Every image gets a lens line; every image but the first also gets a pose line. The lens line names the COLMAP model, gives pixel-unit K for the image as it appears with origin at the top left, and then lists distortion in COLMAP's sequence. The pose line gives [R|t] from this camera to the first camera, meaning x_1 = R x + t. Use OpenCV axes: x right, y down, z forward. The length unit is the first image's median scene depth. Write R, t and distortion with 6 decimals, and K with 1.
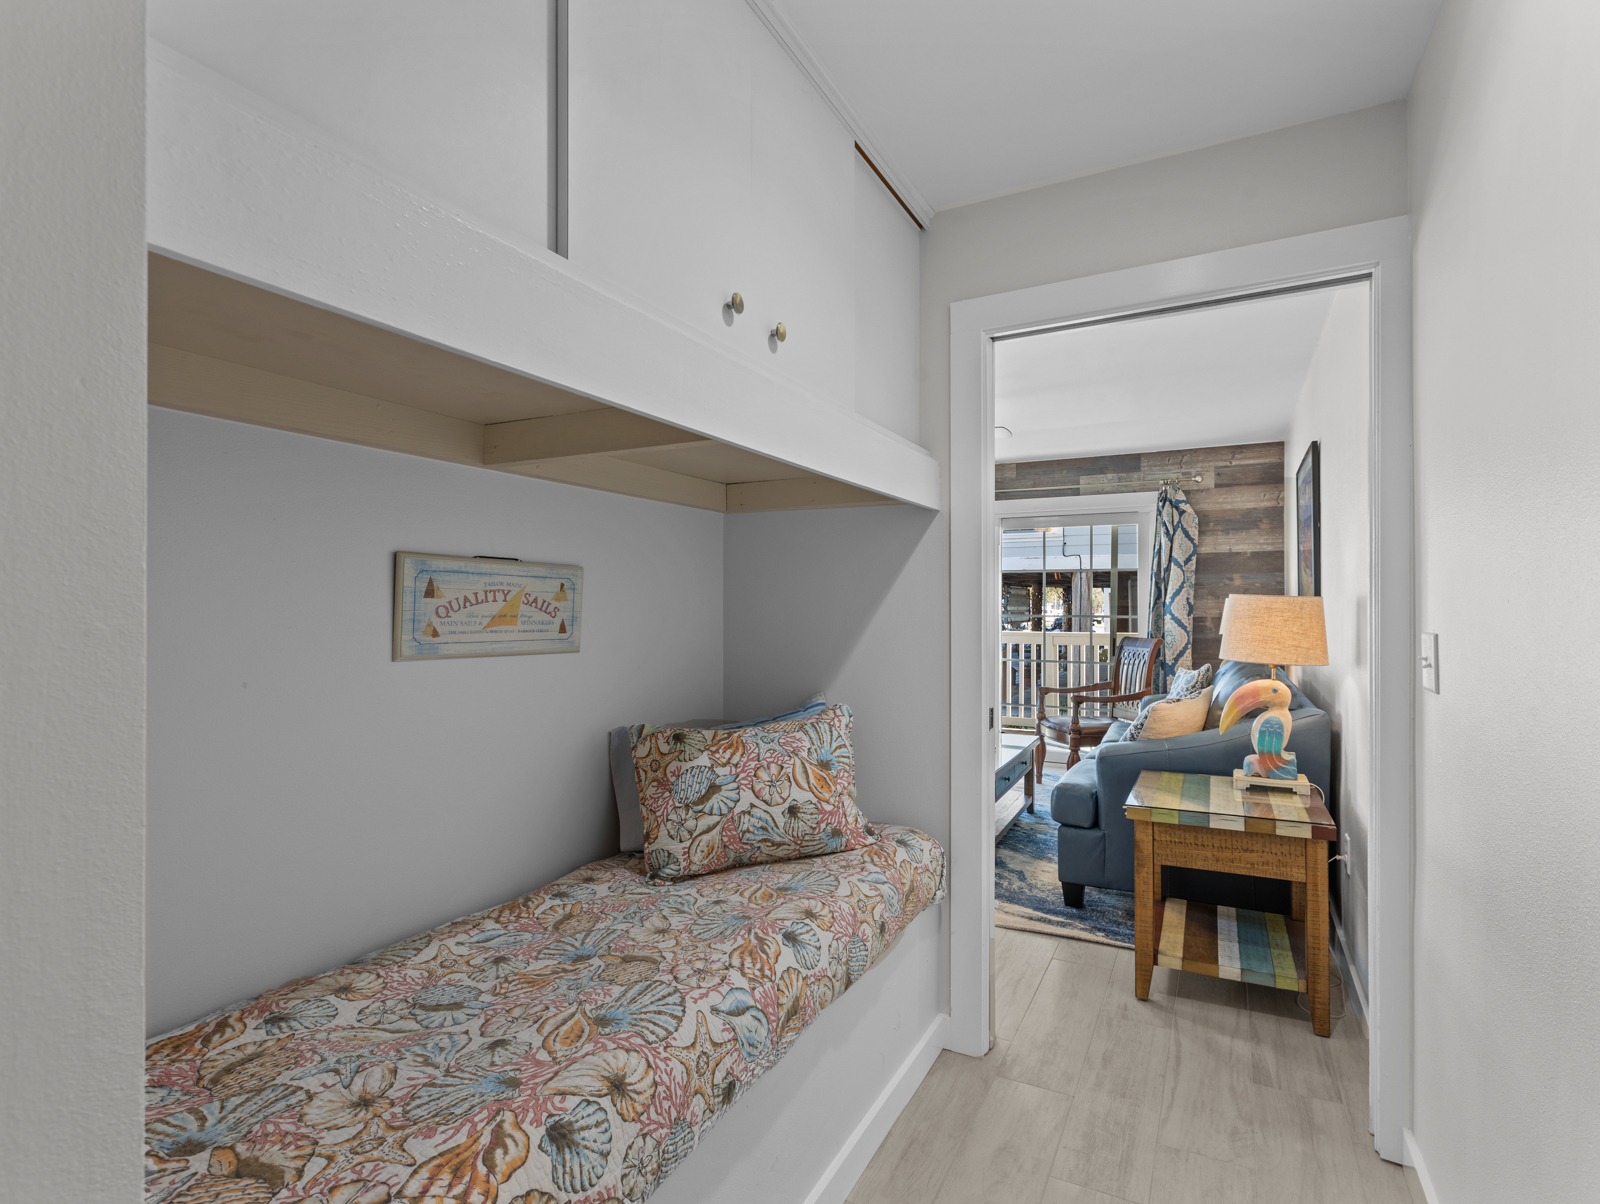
lens RADIAL K [[809.5, 0, 804.4], [0, 809.5, 606.8], [0, 0, 1]] dist [0.005130, -0.003100]
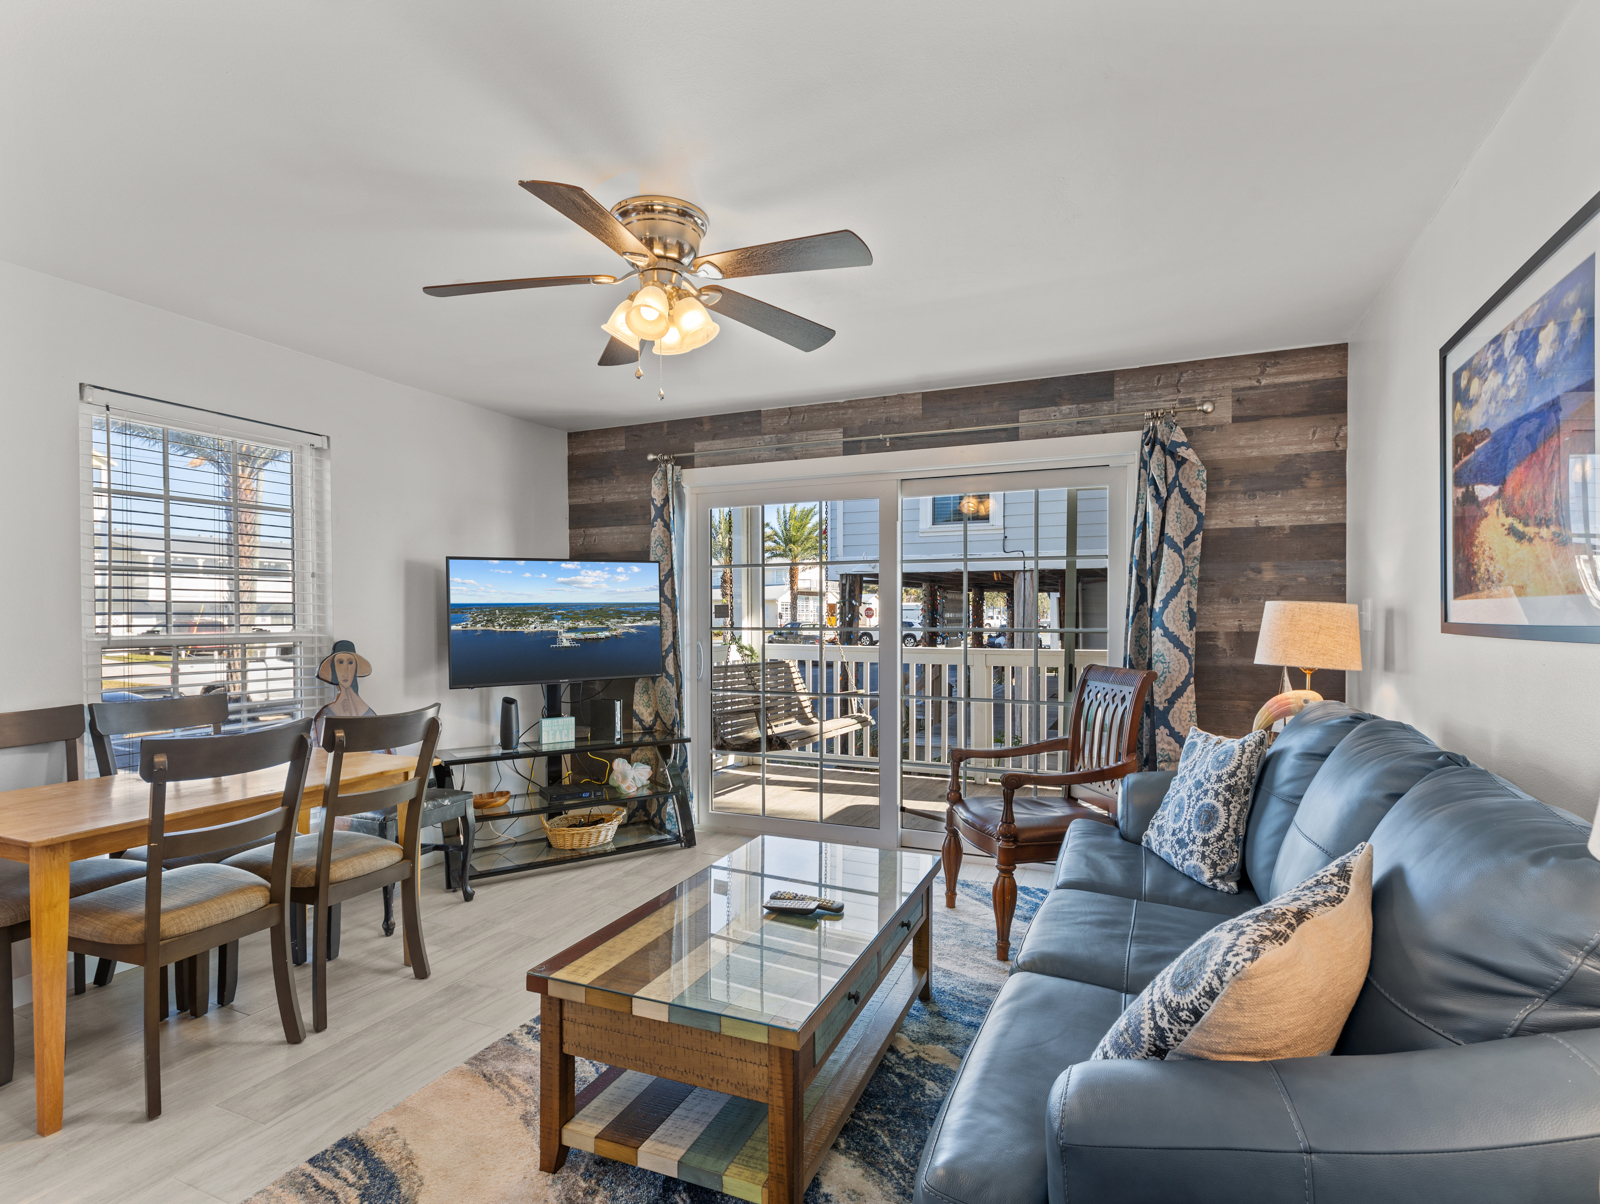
lens RADIAL K [[828.5, 0, 796.5], [0, 828.5, 623.5], [0, 0, 1]] dist [-0.000087, -0.000333]
pose [[0.998331, -0.002653, 0.057686, 0.137893], [0.001940, 0.999921, 0.012418, -0.002410], [-0.057714, -0.012286, 0.998258, 0.386810]]
